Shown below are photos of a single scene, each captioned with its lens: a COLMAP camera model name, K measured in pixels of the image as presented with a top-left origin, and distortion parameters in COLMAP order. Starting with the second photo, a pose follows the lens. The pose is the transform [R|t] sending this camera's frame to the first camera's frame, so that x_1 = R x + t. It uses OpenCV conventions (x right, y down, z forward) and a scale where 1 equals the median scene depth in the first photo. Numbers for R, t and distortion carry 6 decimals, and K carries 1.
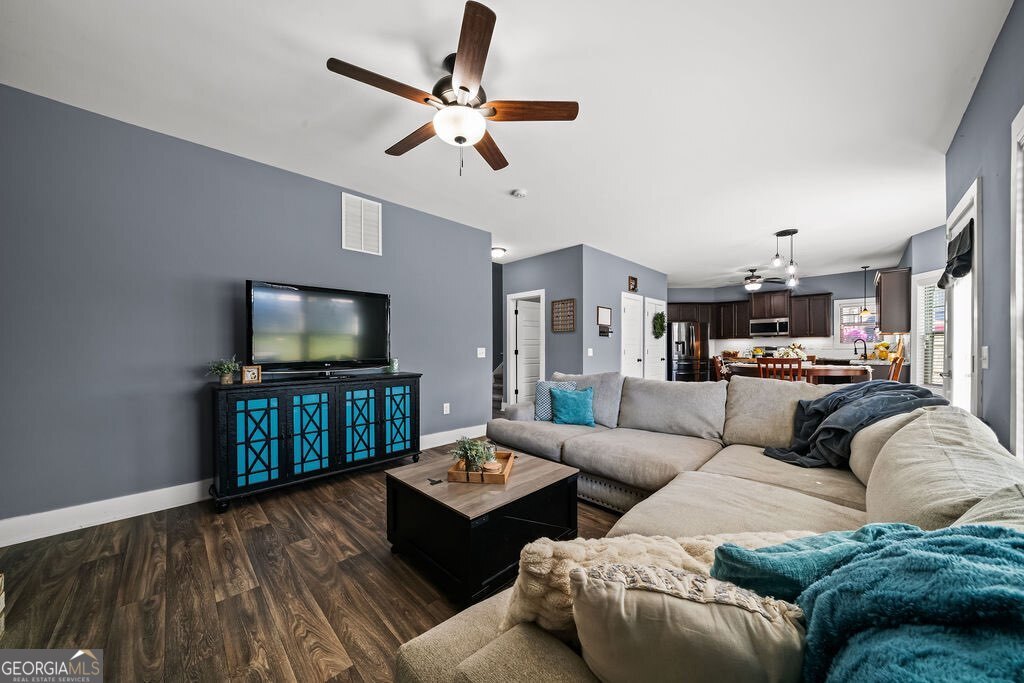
lens RADIAL K [[350.5, 0, 514.6], [0, 350.5, 352.2], [0, 0, 1]] dist [-0.008241, -0.000865]
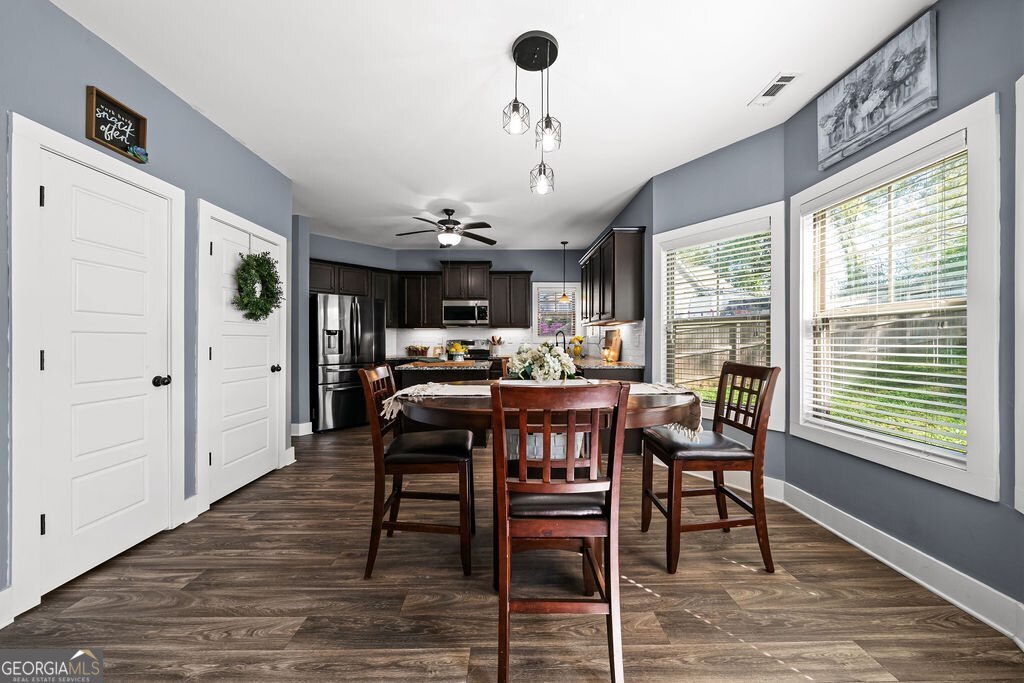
lens RADIAL K [[350.5, 0, 514.9], [0, 350.5, 339.1], [0, 0, 1]] dist [-0.008241, -0.000865]
pose [[0.688461, 0.007175, 0.725238, 0.327464], [0.005896, 0.999863, -0.015490, -0.007705], [-0.725250, 0.014940, 0.688324, 0.508357]]
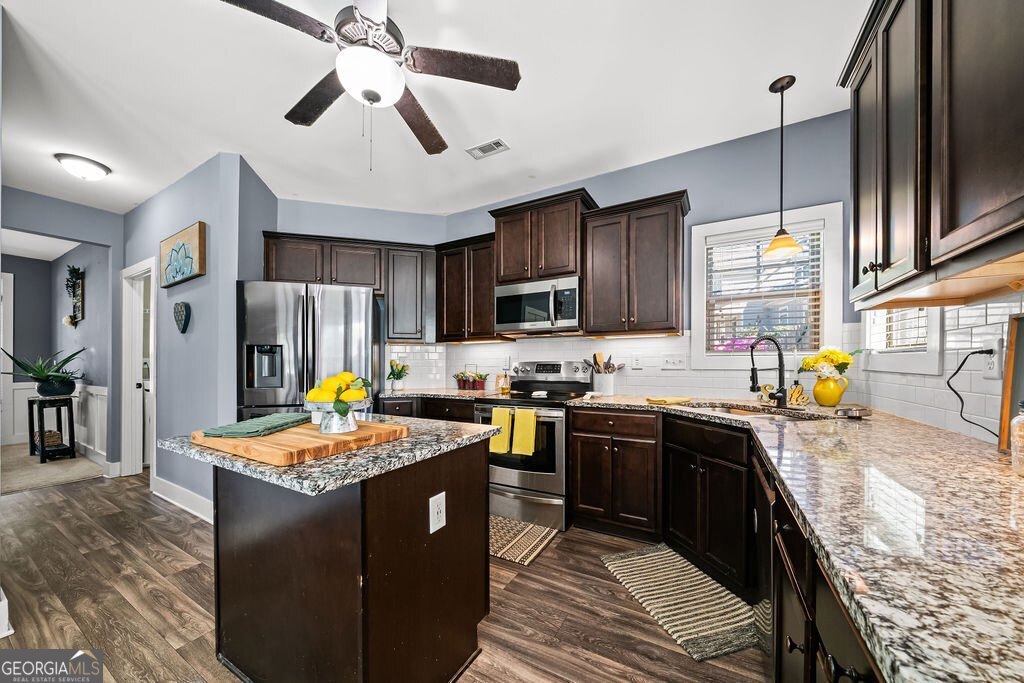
lens RADIAL K [[350.5, 0, 522.3], [0, 350.5, 366.0], [0, 0, 1]] dist [-0.008241, -0.000865]
pose [[0.961638, -0.001483, 0.274316, 0.713069], [0.002432, 0.999992, -0.003121, -0.013541], [-0.274310, 0.003668, 0.961634, 0.767606]]
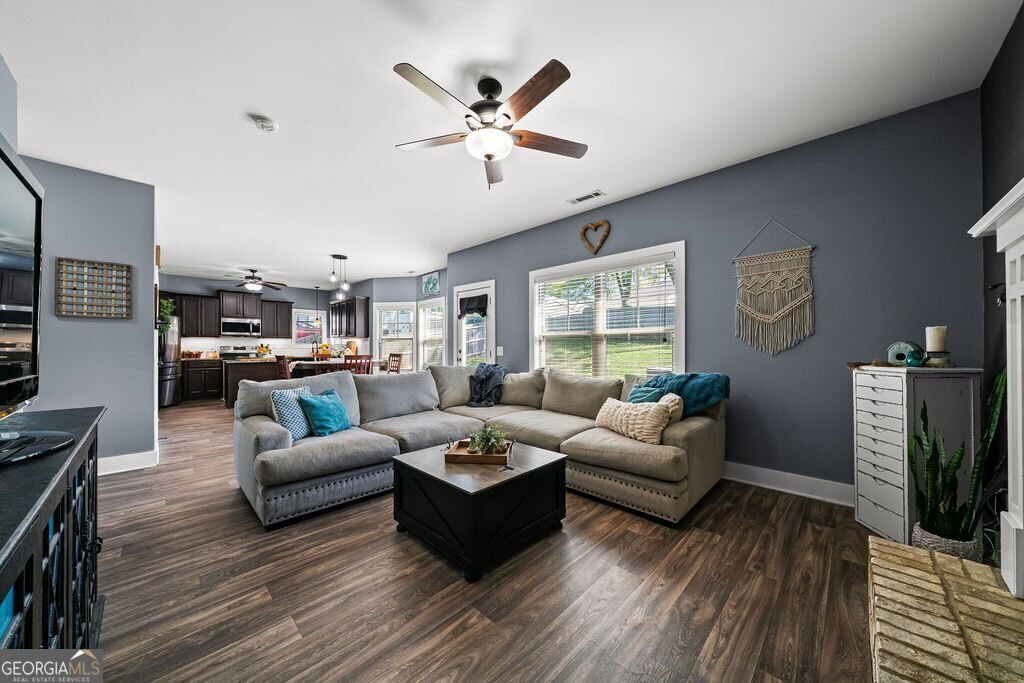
lens RADIAL K [[350.5, 0, 517.9], [0, 350.5, 347.9], [0, 0, 1]] dist [-0.008241, -0.000865]
pose [[-0.028268, 0.001626, 0.999599, -0.347526], [0.011615, 0.999932, -0.001298, -0.000905], [-0.999533, 0.011573, -0.028285, 0.261176]]
